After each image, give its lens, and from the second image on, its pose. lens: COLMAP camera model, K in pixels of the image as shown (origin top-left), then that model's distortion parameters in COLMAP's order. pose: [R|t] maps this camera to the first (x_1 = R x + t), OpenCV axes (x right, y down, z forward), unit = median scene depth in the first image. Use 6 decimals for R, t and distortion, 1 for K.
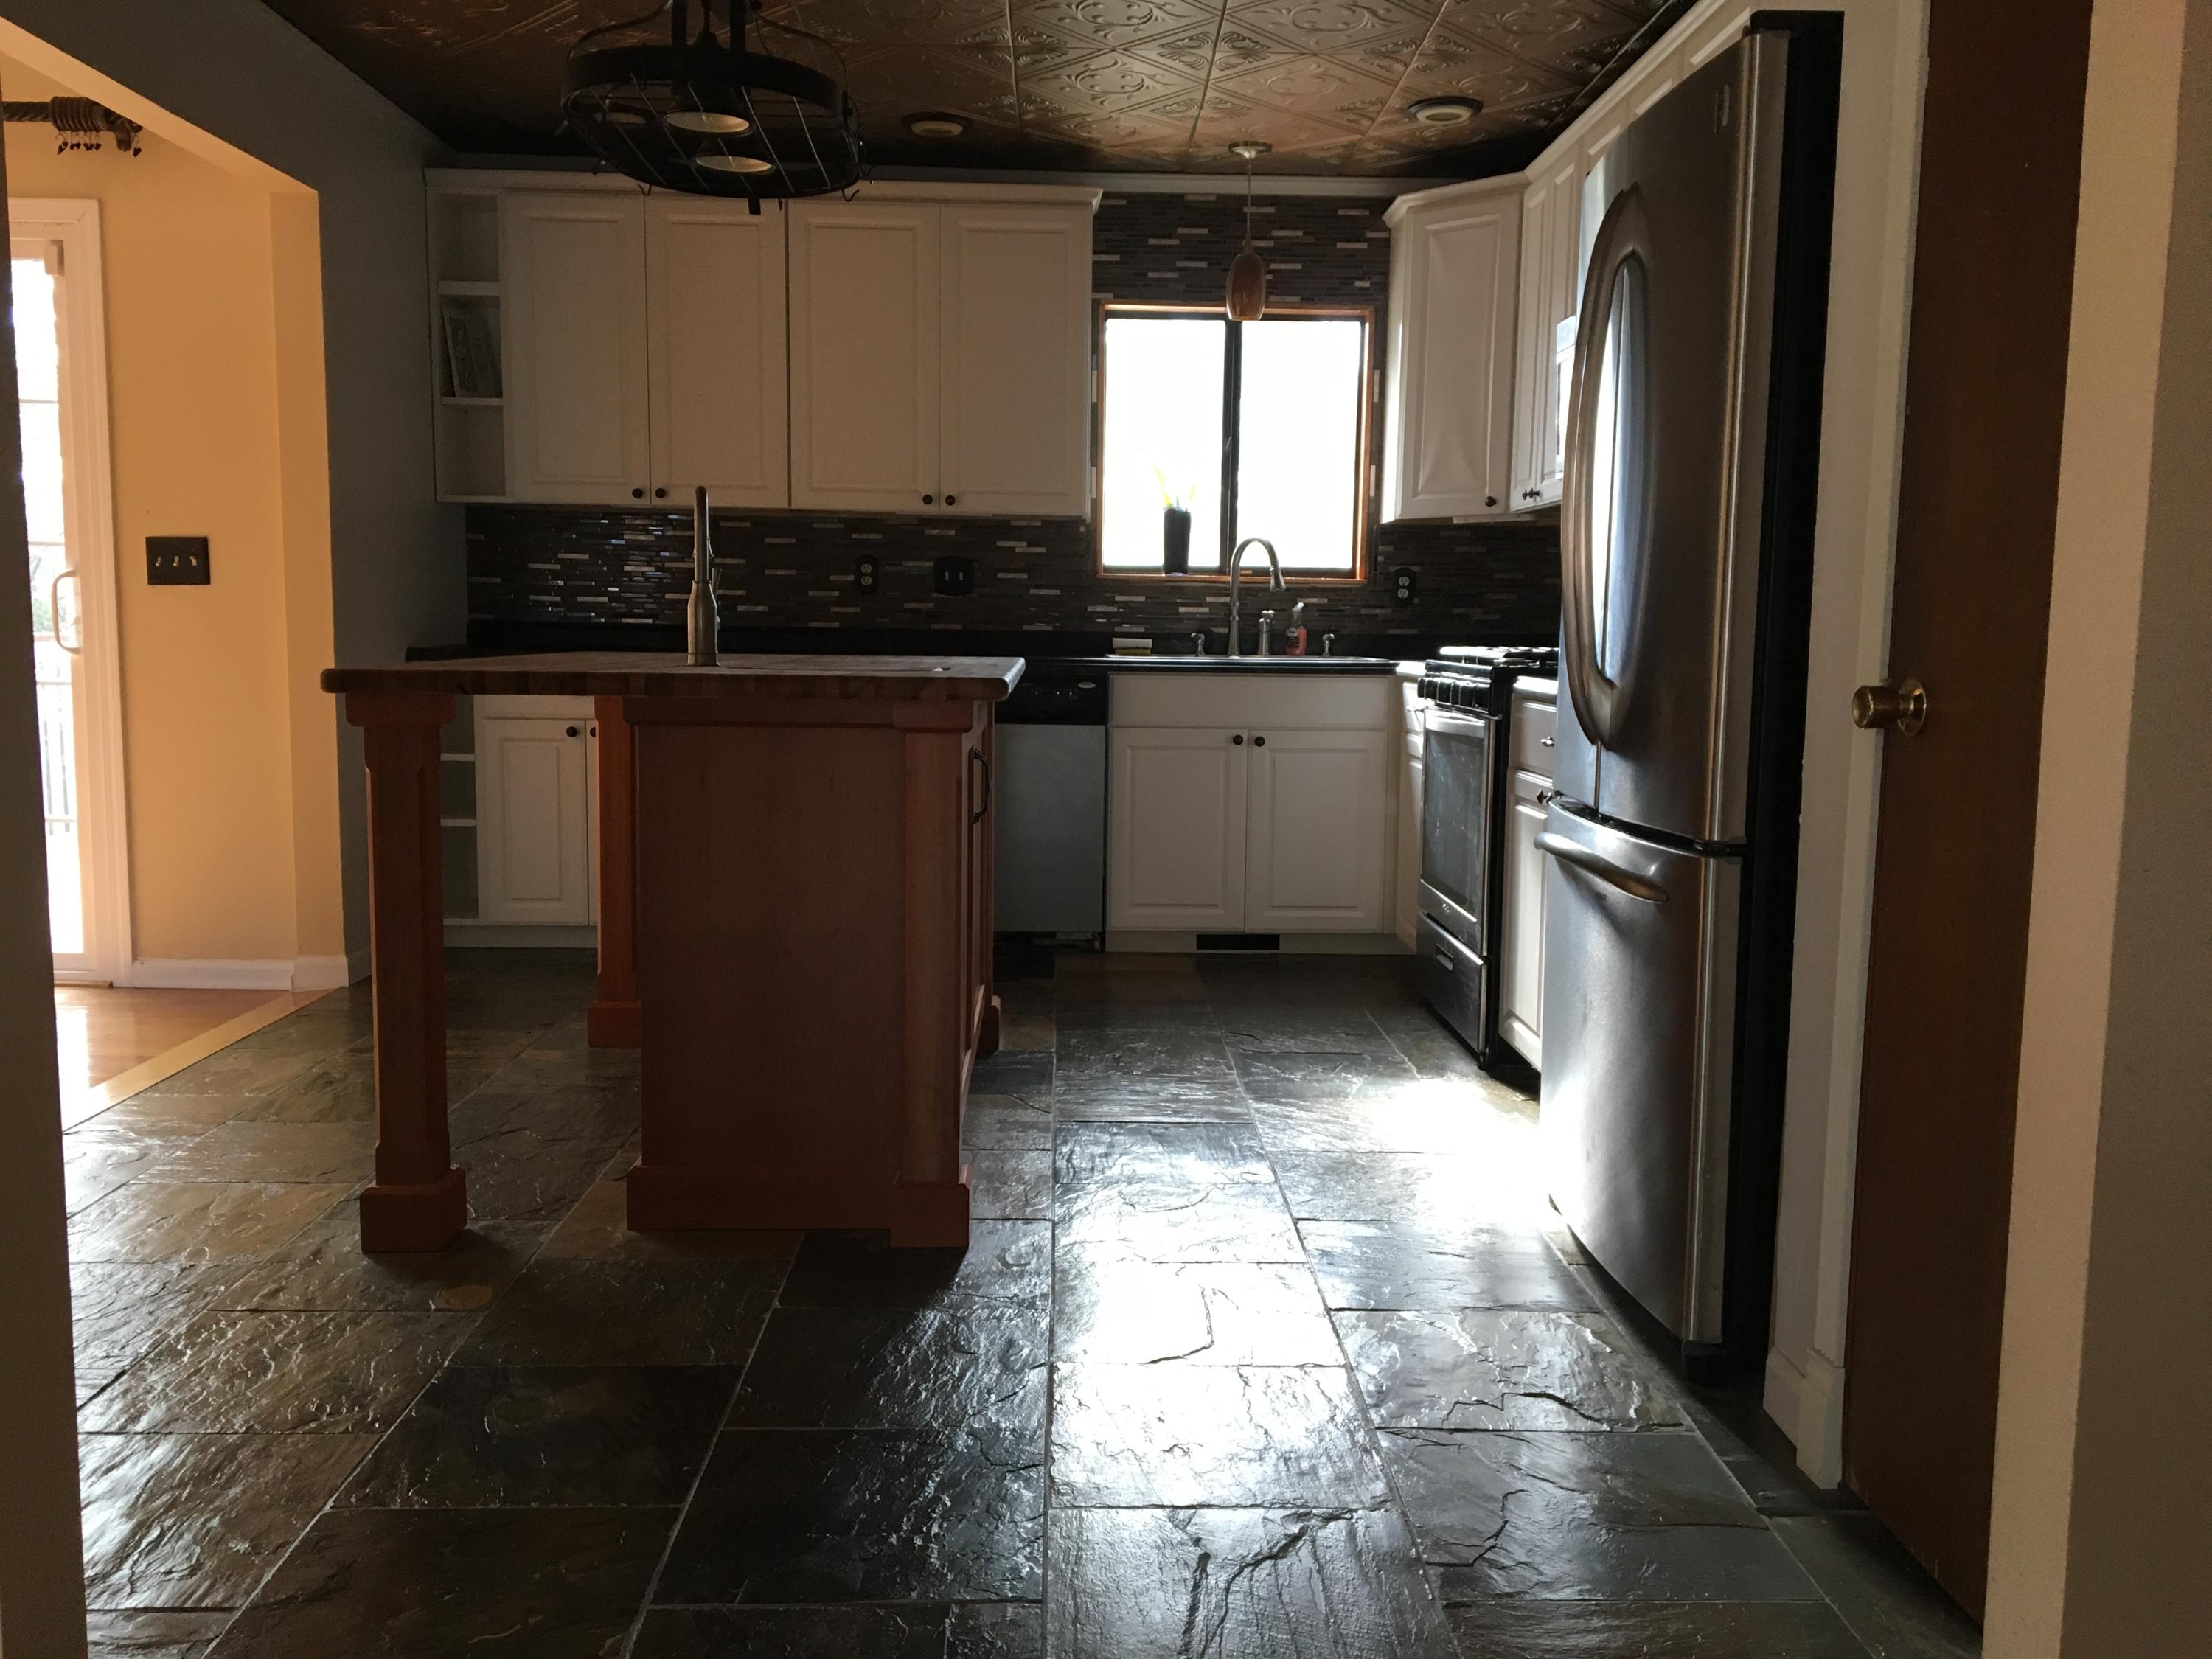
lens RADIAL K [[1856.4, 0, 1095.4], [0, 1856.4, 825.7], [0, 0, 1]] dist [0.091321, -0.138006]
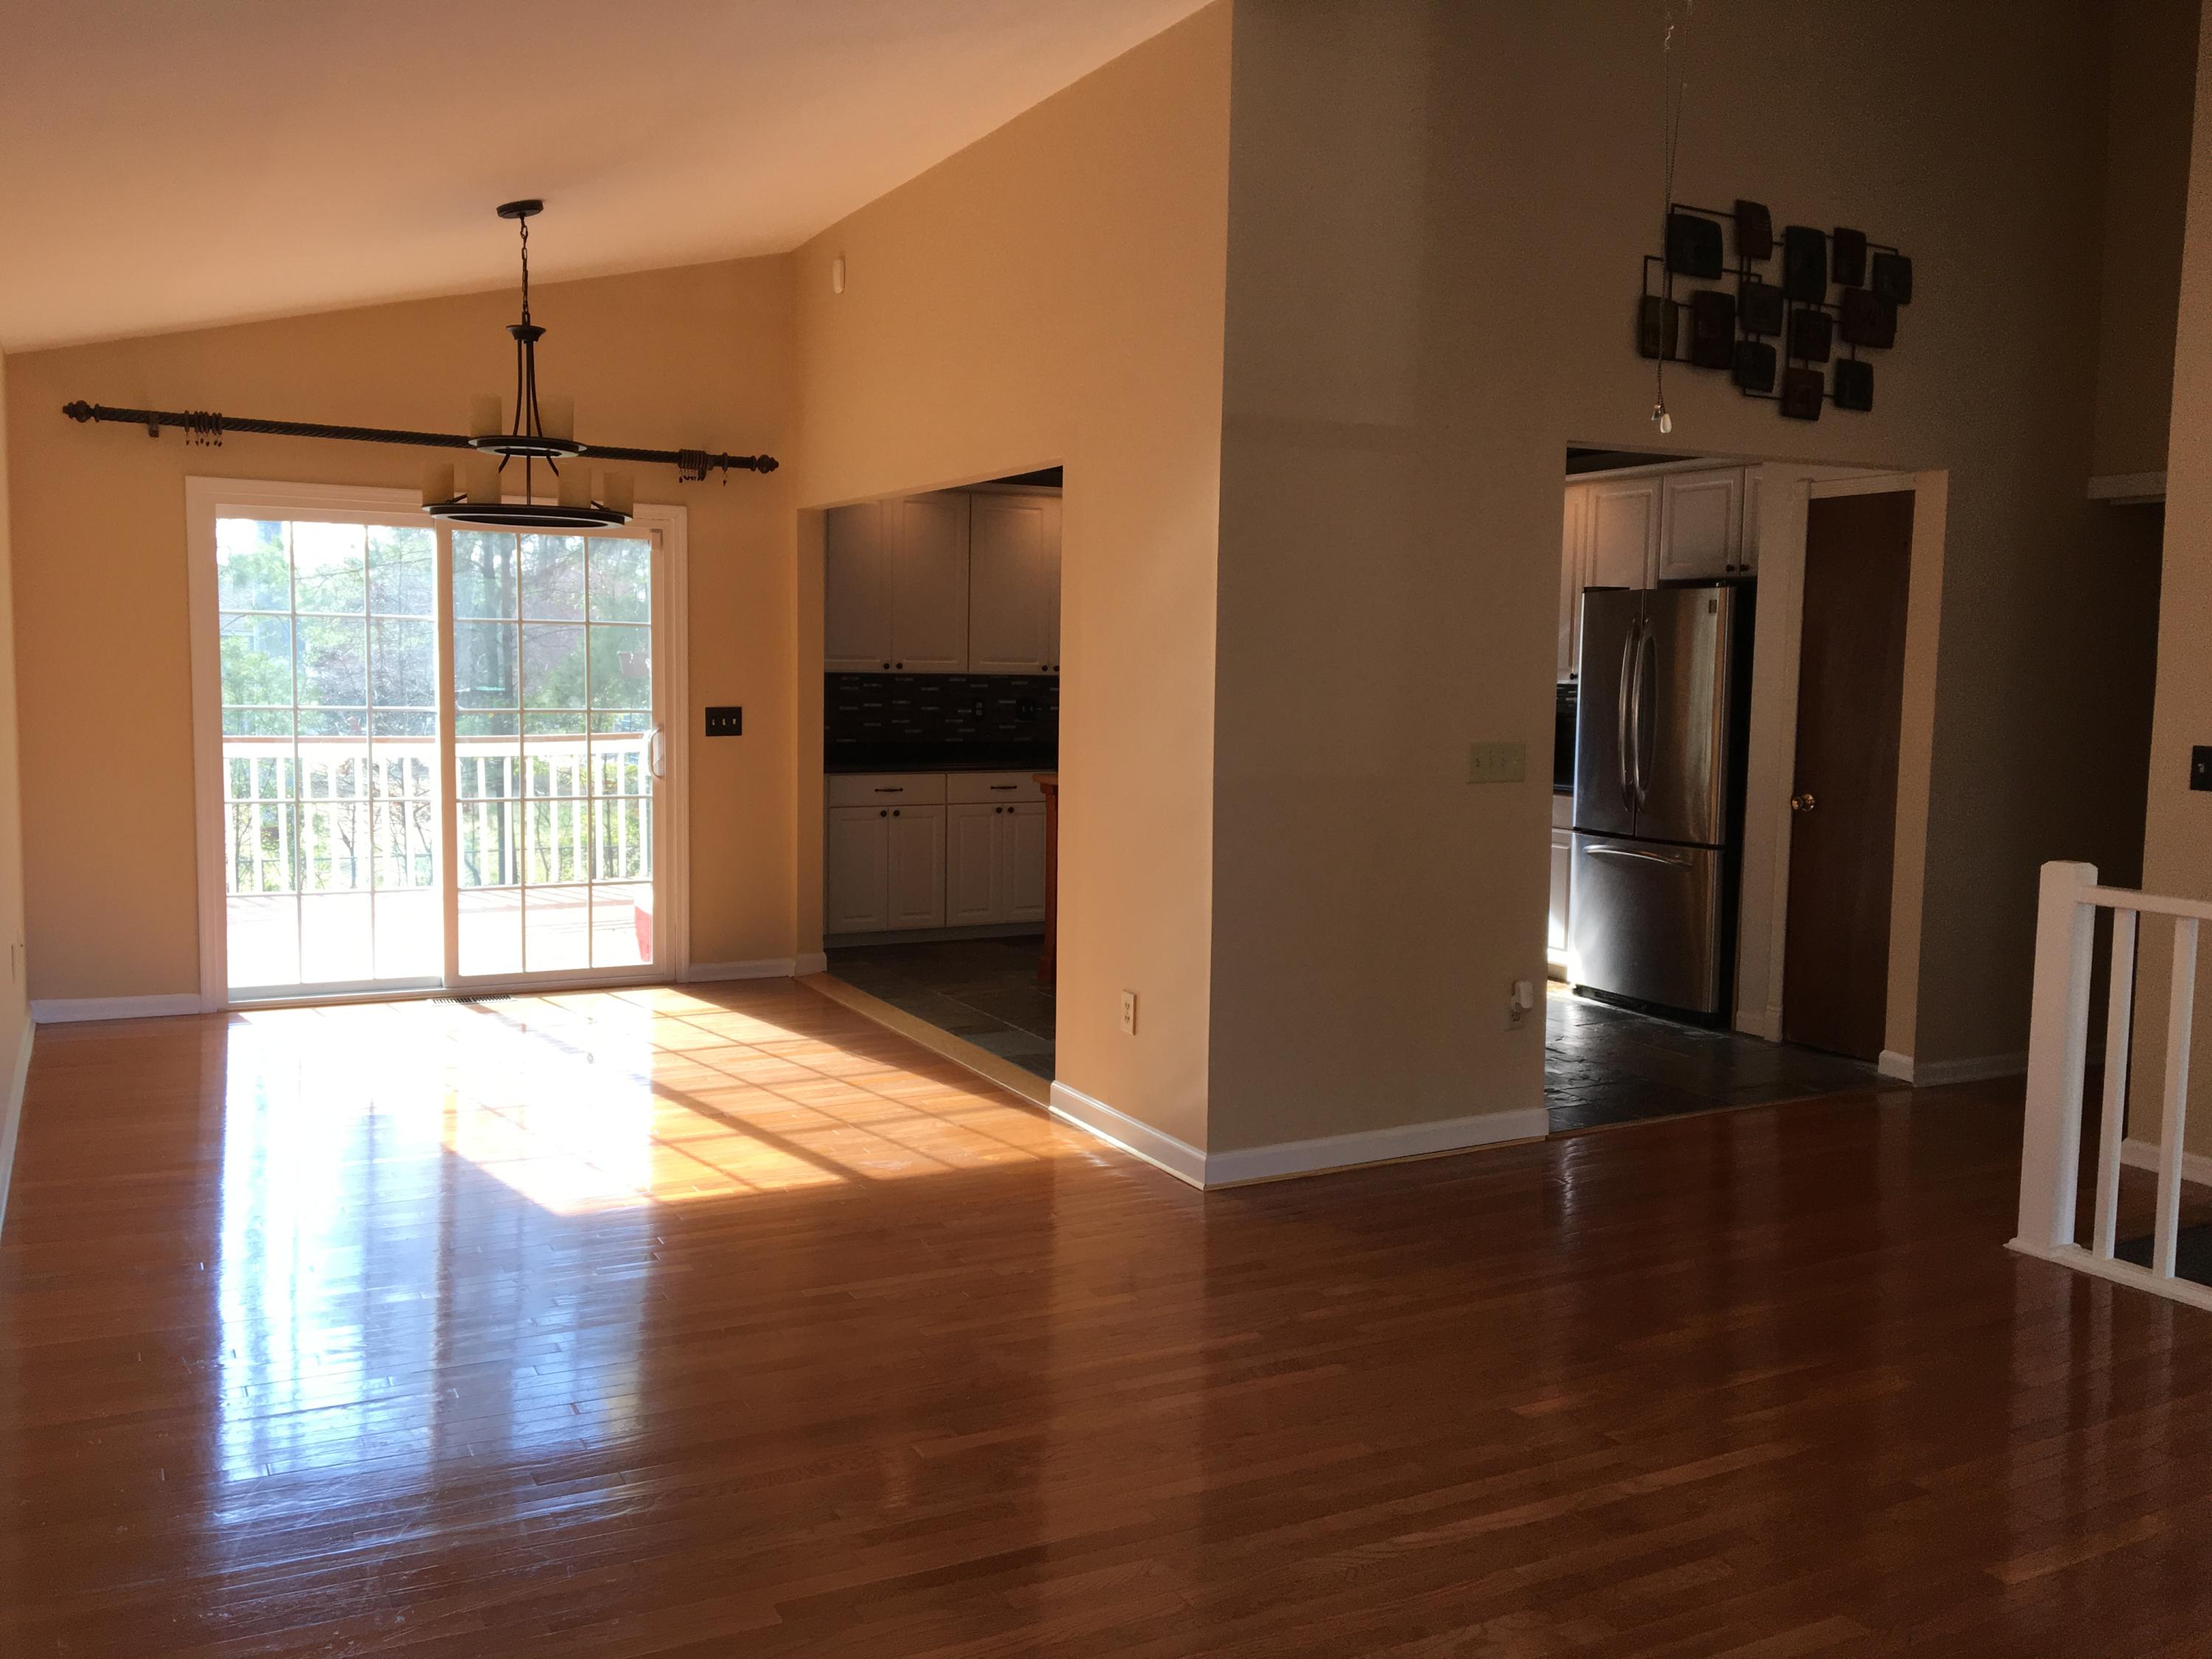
lens RADIAL K [[1856.4, 0, 1095.4], [0, 1856.4, 825.7], [0, 0, 1]] dist [0.091321, -0.138006]
pose [[0.894615, -0.041801, 0.444879, -0.835934], [0.046527, 0.998917, 0.000296, -0.030749], [-0.444409, 0.020434, 0.895591, -0.554591]]
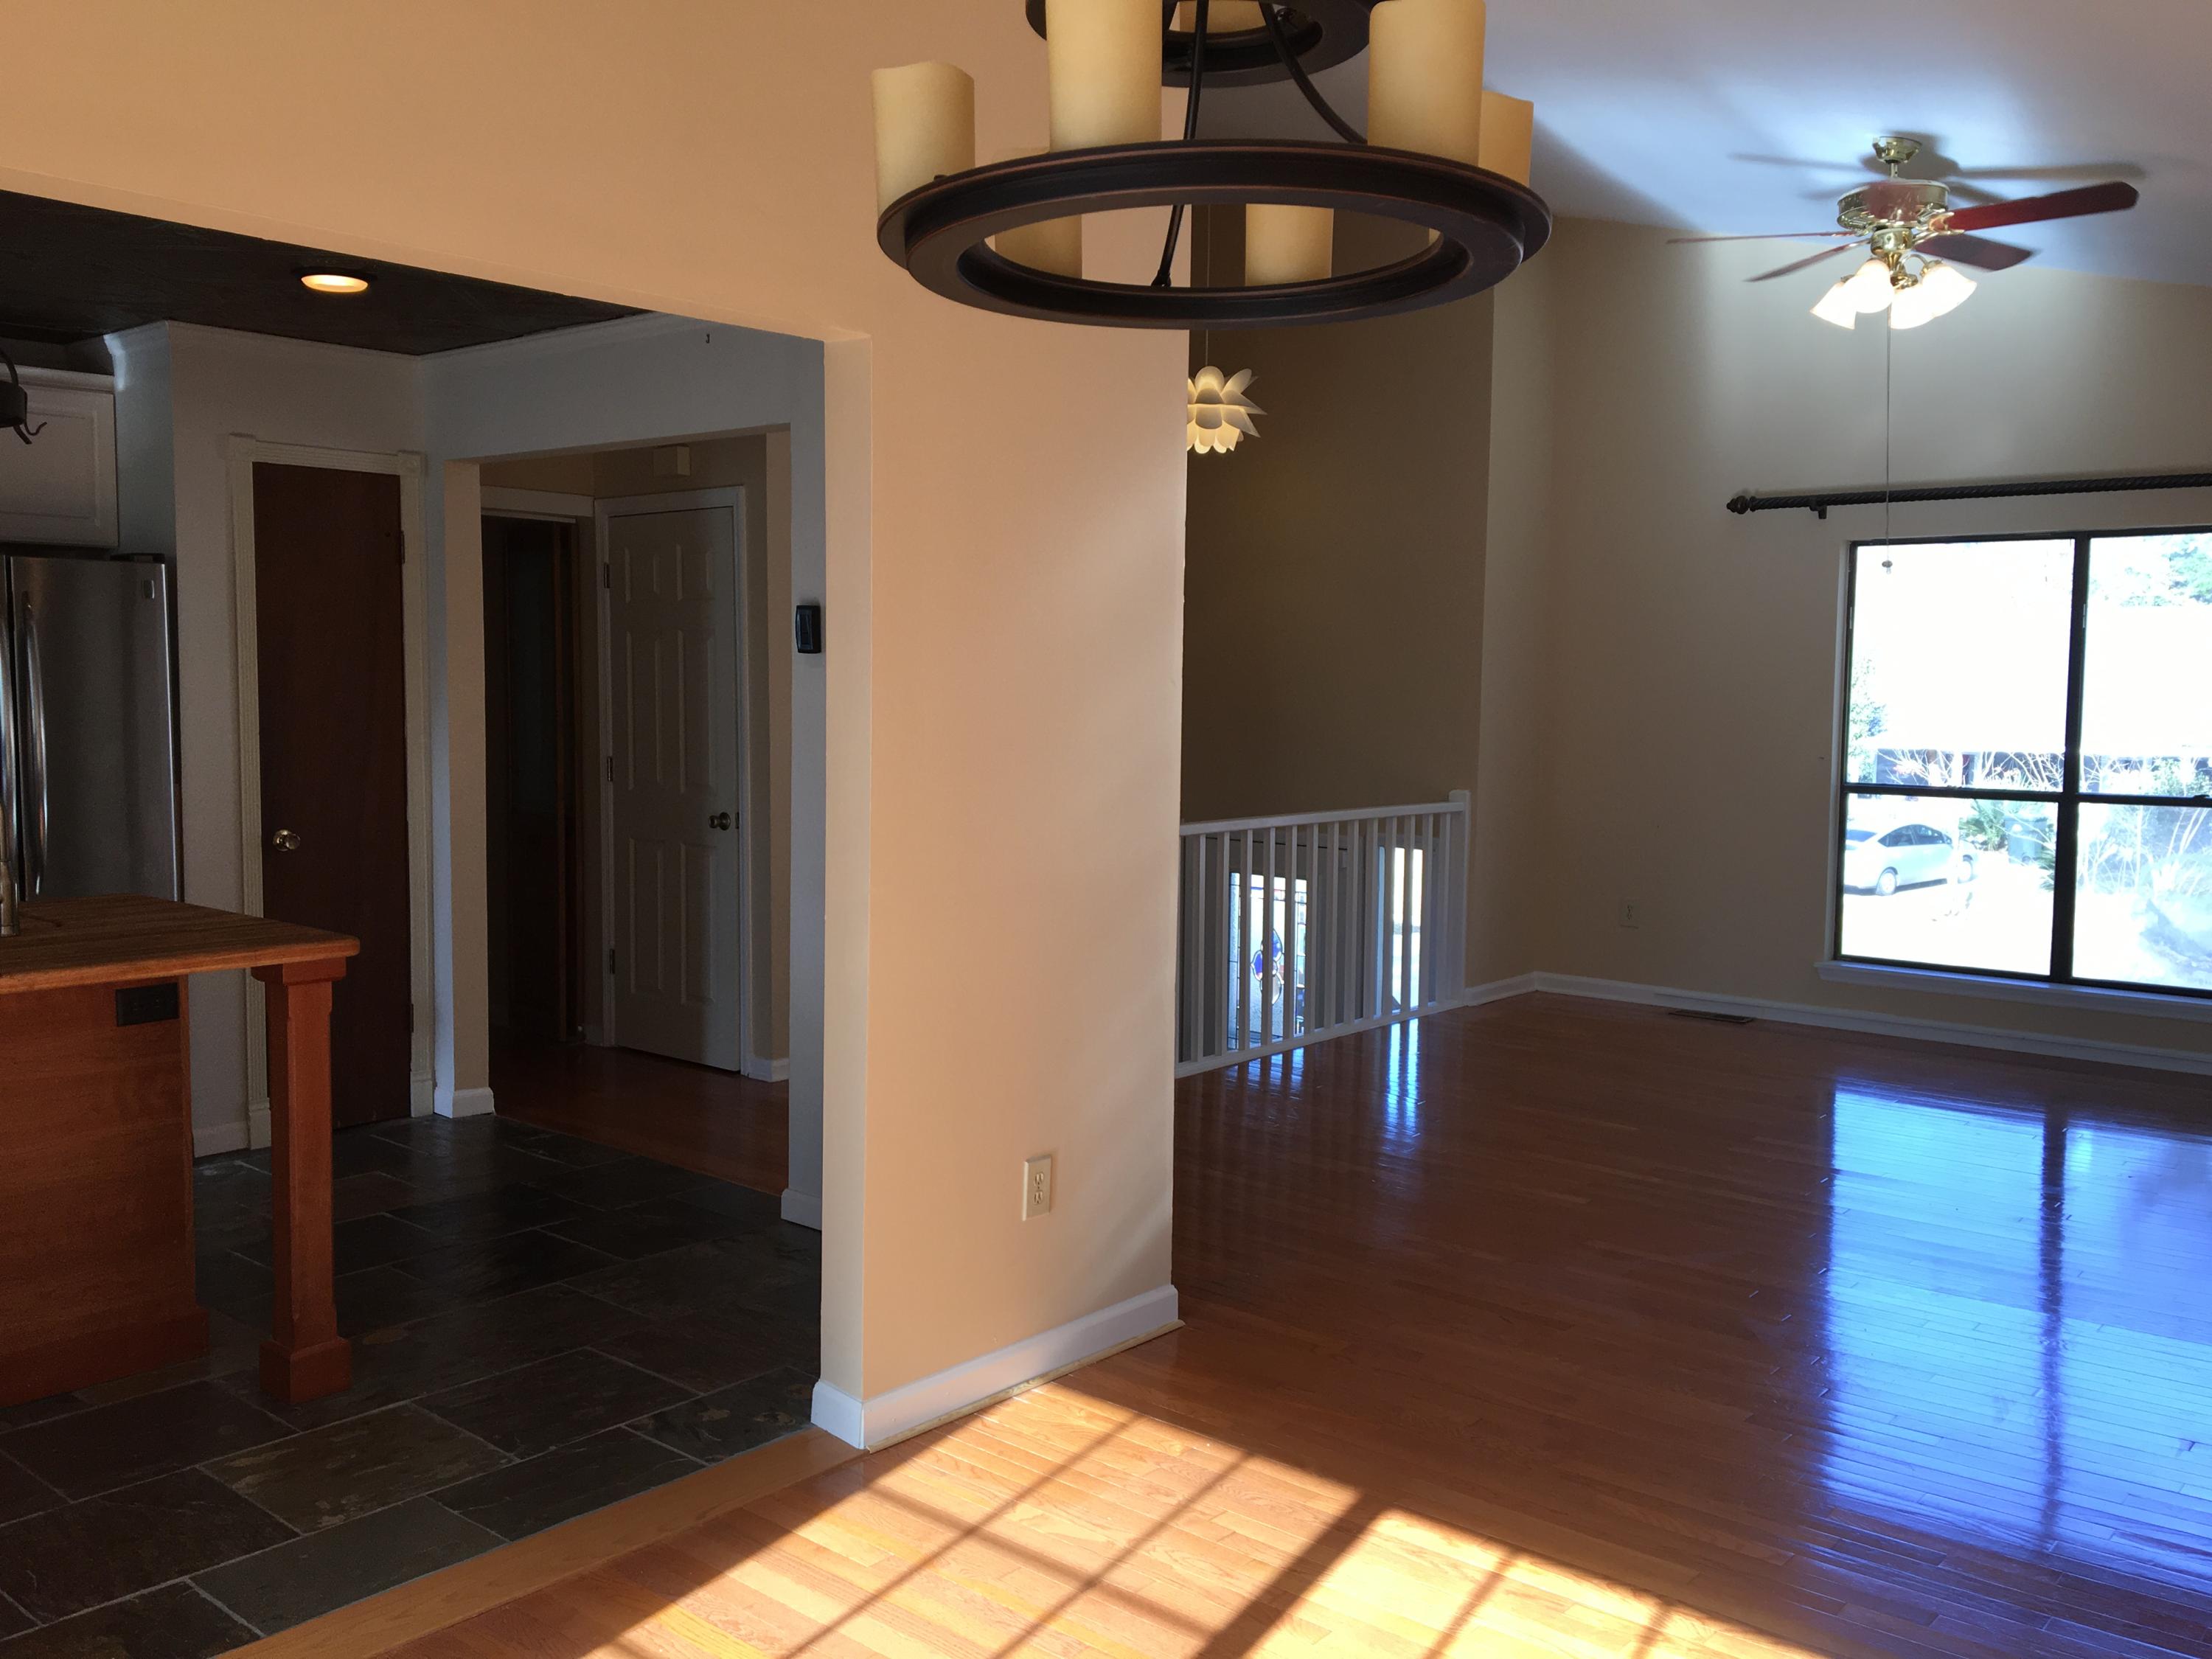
lens RADIAL K [[1856.4, 0, 1095.4], [0, 1856.4, 825.7], [0, 0, 1]] dist [0.091321, -0.138006]
pose [[-0.747015, -0.072355, 0.660858, -0.847818], [0.050503, 0.985011, 0.164932, -0.178576], [-0.662886, 0.156582, -0.732164, 0.825188]]
